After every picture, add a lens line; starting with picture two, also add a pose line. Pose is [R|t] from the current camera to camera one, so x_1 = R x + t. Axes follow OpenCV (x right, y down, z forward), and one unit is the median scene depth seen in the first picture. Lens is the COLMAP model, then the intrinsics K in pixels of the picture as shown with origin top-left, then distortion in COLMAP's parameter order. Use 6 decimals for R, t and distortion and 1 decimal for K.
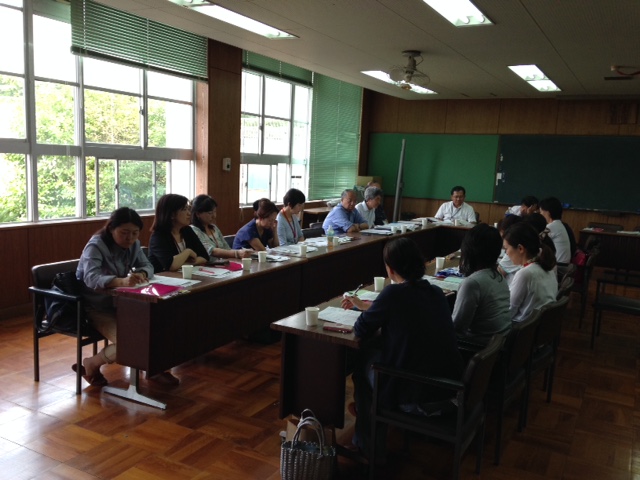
lens RADIAL K [[585.5, 0, 319.3], [0, 585.5, 242.6], [0, 0, 1]] dist [0.213667, -0.320762]
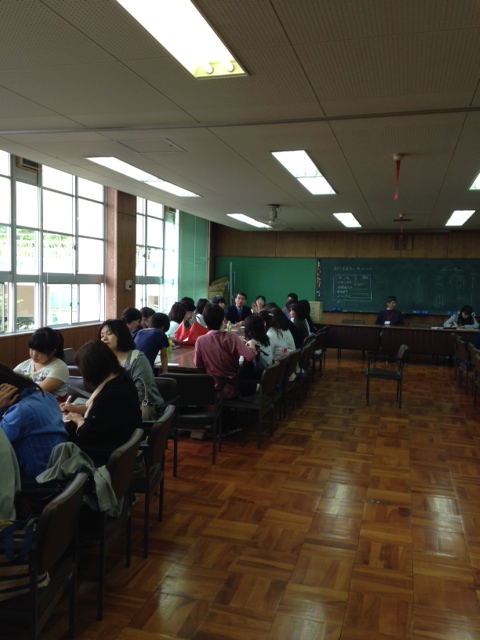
lens RADIAL K [[585.5, 0, 238.1], [0, 585.5, 323.0], [0, 0, 1]] dist [0.213667, -0.320762]
pose [[0.976828, -0.038195, 0.210591, -0.190622], [0.050978, 0.997150, -0.055610, 0.030694], [-0.207867, 0.065057, 0.975991, -0.278925]]
